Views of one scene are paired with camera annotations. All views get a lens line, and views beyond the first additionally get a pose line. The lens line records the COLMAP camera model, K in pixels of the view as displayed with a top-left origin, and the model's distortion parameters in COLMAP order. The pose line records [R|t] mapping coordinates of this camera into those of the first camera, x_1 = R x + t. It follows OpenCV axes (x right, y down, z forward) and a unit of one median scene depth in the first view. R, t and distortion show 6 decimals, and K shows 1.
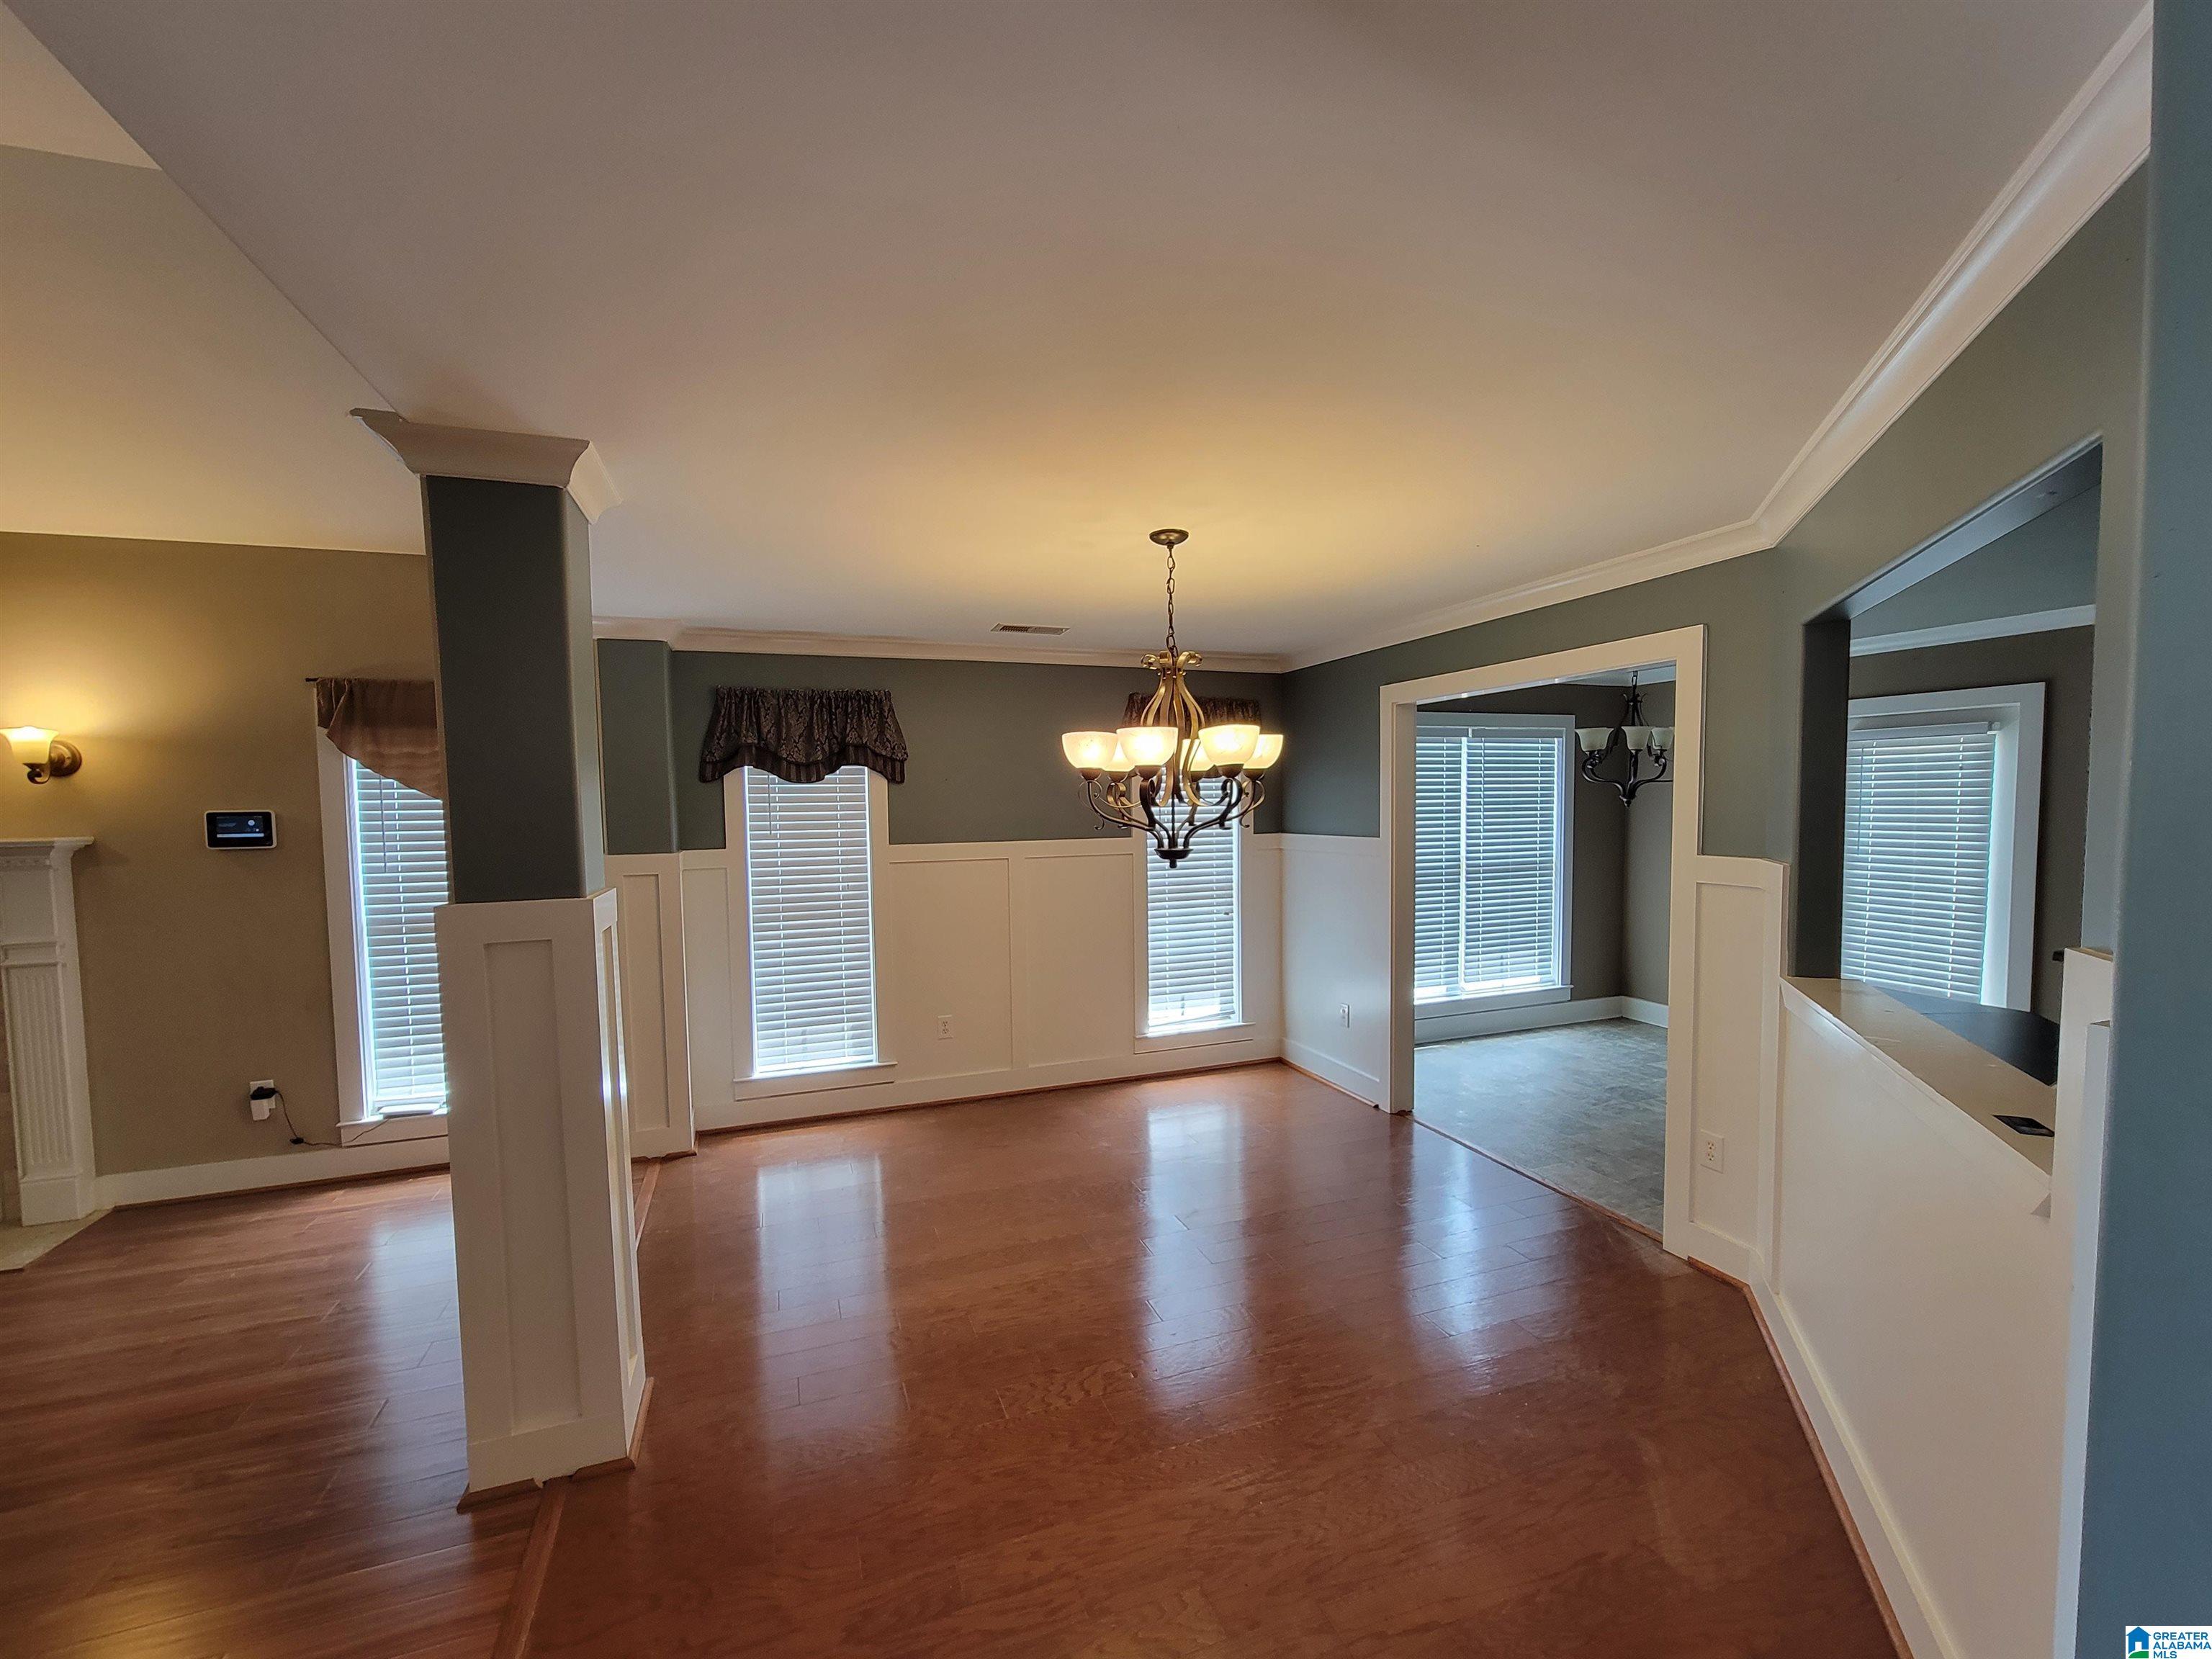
lens RADIAL K [[906.8, 0, 1097.5], [0, 906.8, 851.4], [0, 0, 1]] dist [-0.002425, -0.000197]
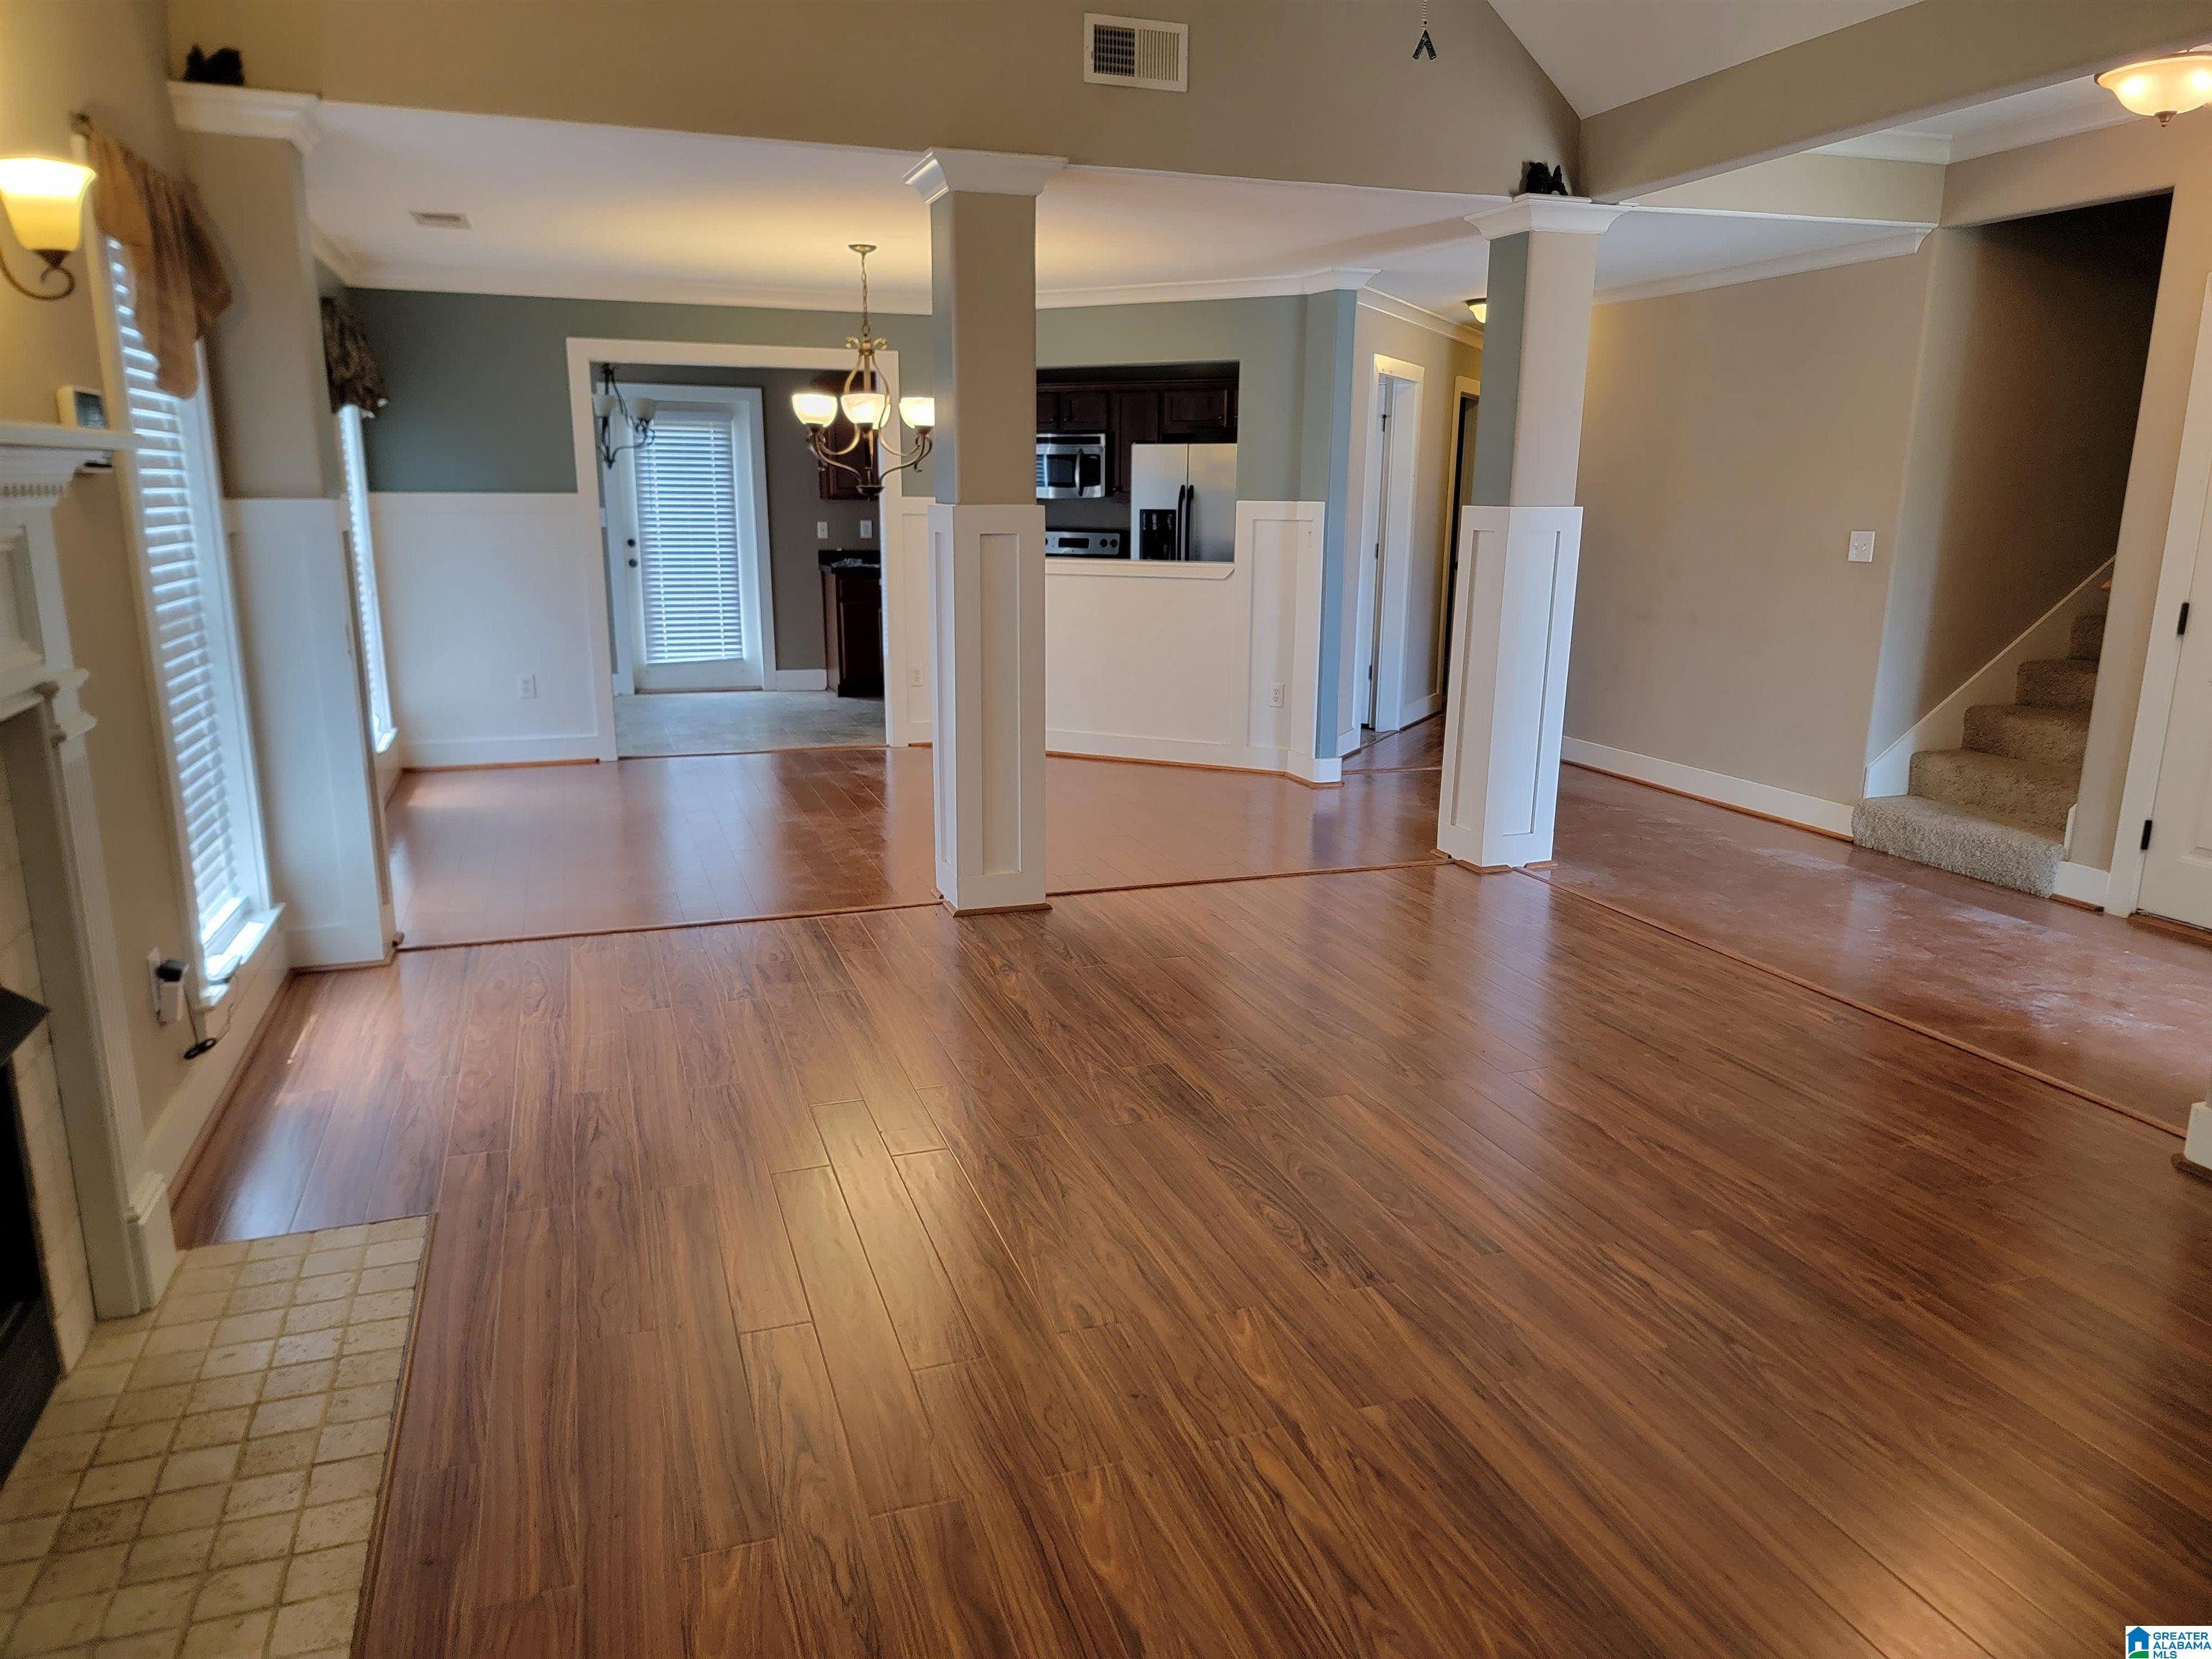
lens RADIAL K [[1536.5, 0, 1116.1], [0, 1536.5, 852.0], [0, 0, 1]] dist [0.051135, -0.025828]
pose [[0.012564, -0.214645, 0.976611, -1.723399], [0.052642, 0.975476, 0.213718, 0.042917], [-0.998534, 0.048725, 0.023555, 0.437801]]
